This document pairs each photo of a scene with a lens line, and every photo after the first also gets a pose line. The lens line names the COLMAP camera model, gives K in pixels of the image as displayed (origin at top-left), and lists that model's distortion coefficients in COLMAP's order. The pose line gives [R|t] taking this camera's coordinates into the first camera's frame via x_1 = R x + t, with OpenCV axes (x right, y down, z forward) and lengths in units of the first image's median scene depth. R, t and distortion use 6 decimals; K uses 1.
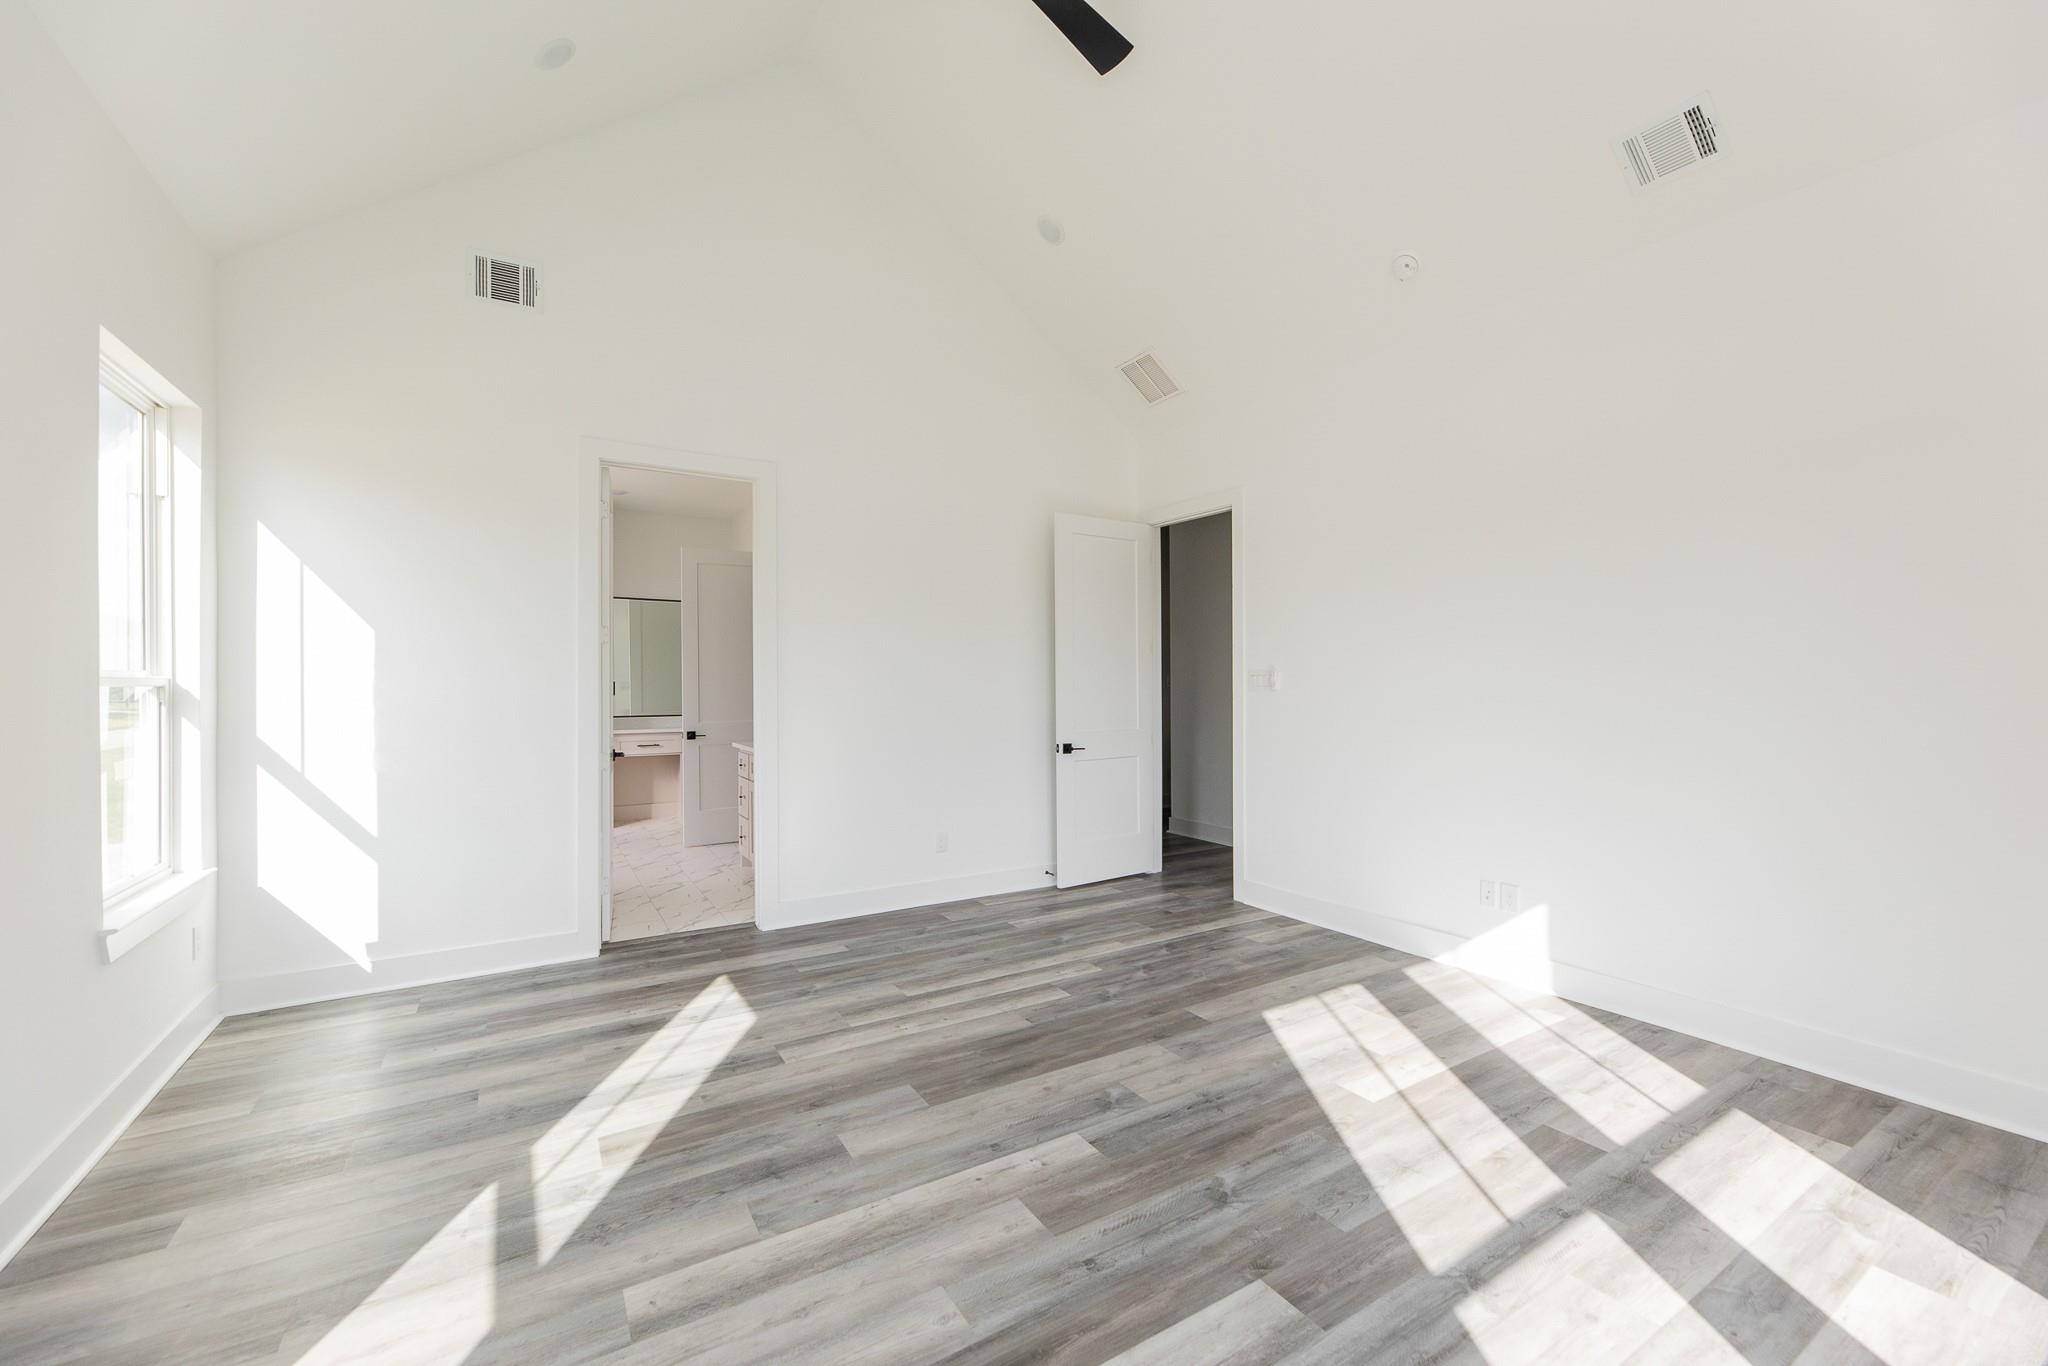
lens RADIAL K [[824.6, 0, 1036.8], [0, 824.6, 680.6], [0, 0, 1]] dist [-0.004118, 0.000876]
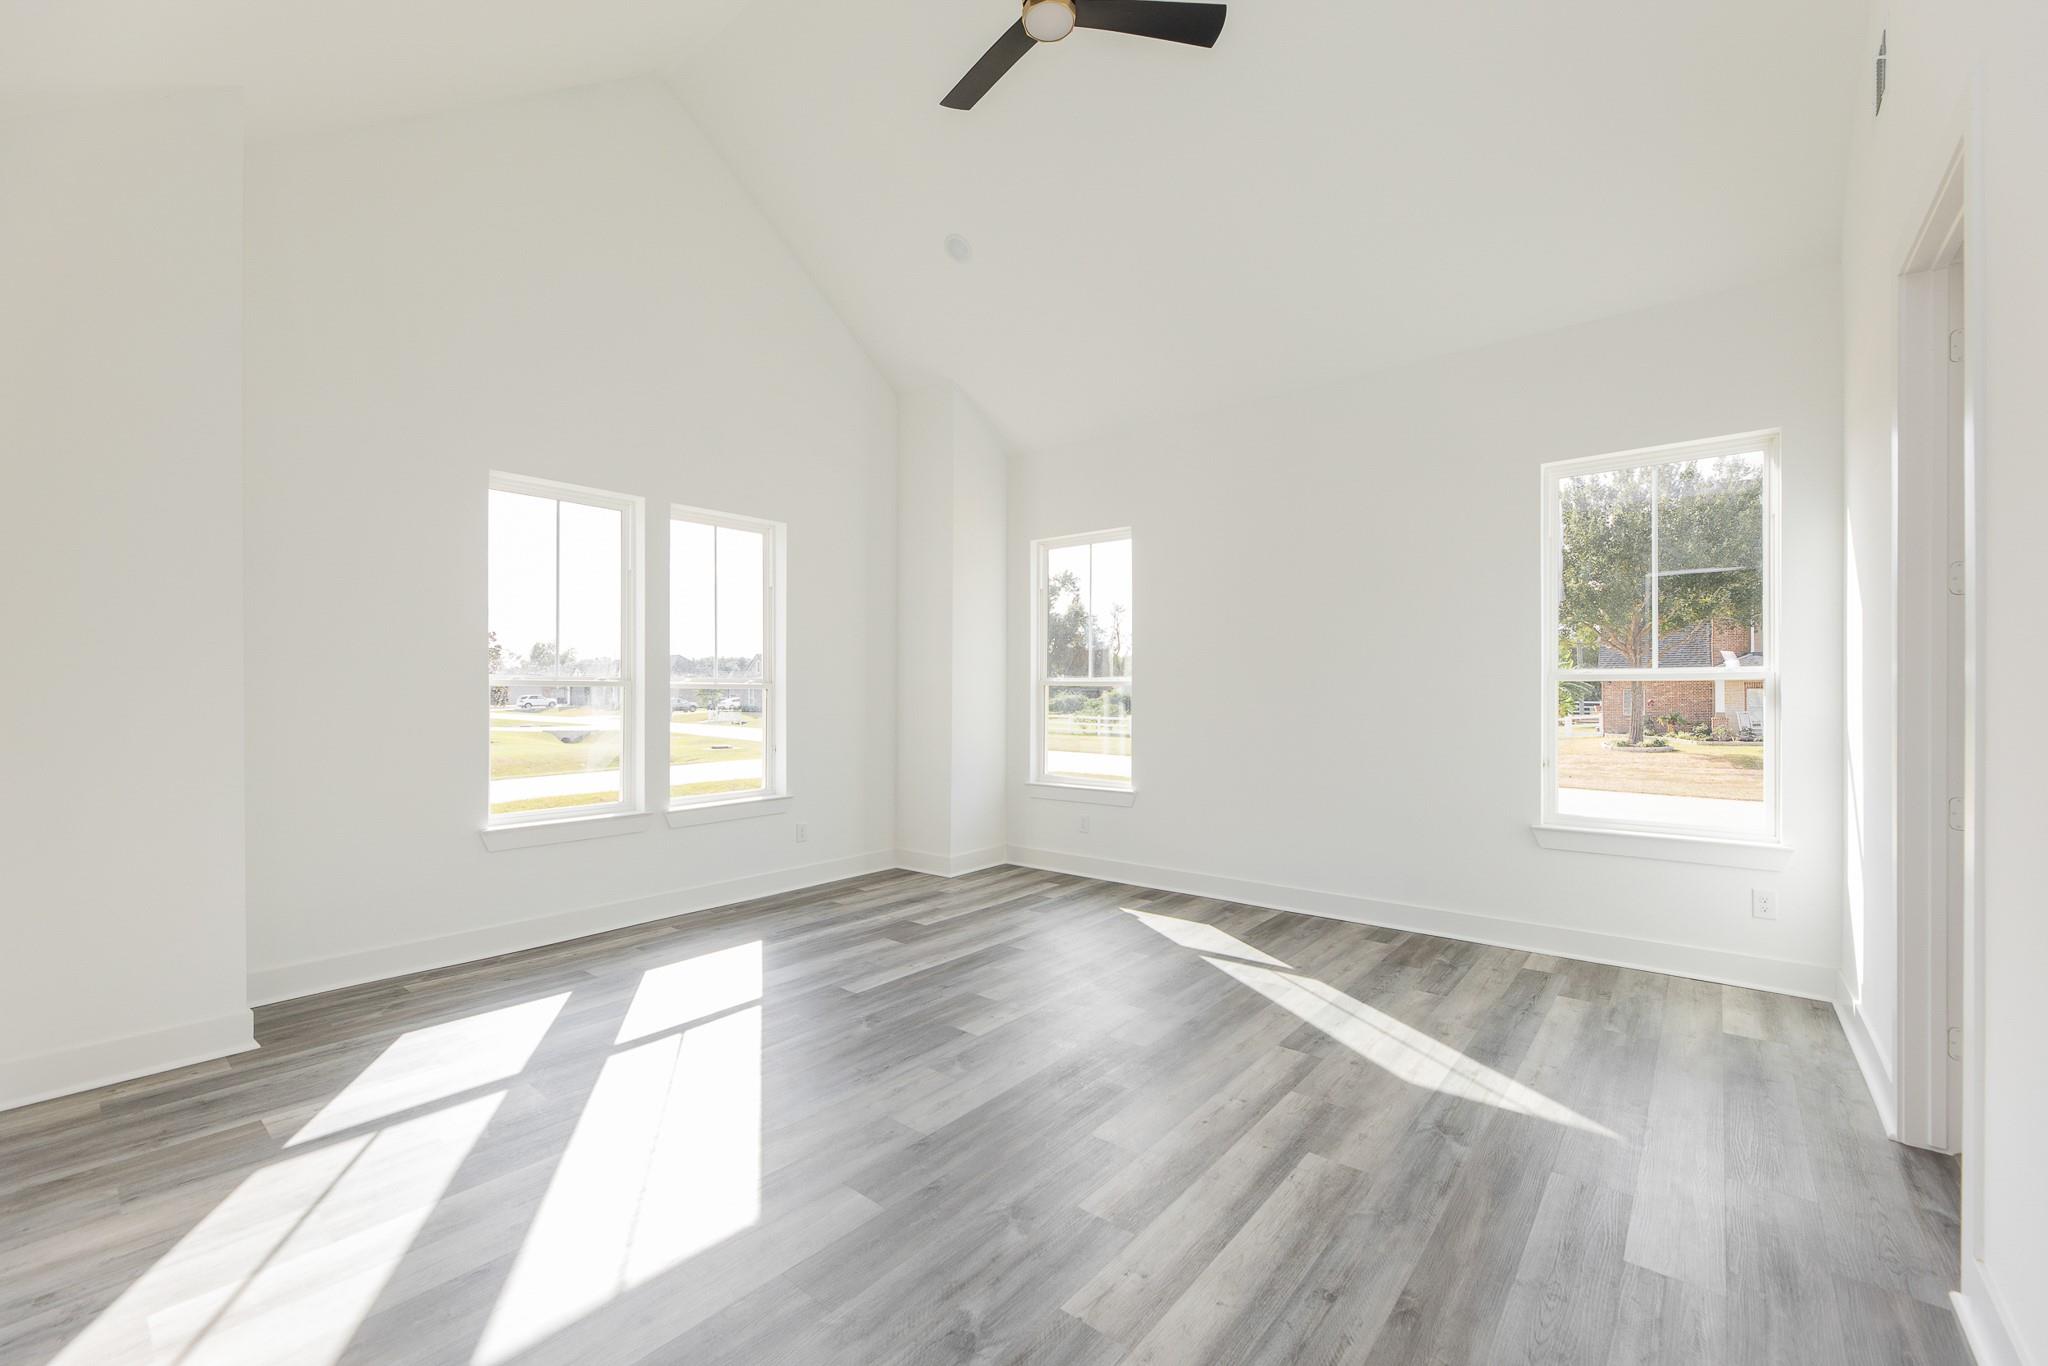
lens RADIAL K [[824.6, 0, 1036.8], [0, 824.6, 680.6], [0, 0, 1]] dist [-0.004118, 0.000876]
pose [[-0.946212, 0.002850, -0.323535, 0.307371], [0.007741, 0.999874, -0.013832, 0.020007], [0.323455, -0.015592, -0.946115, 1.854611]]
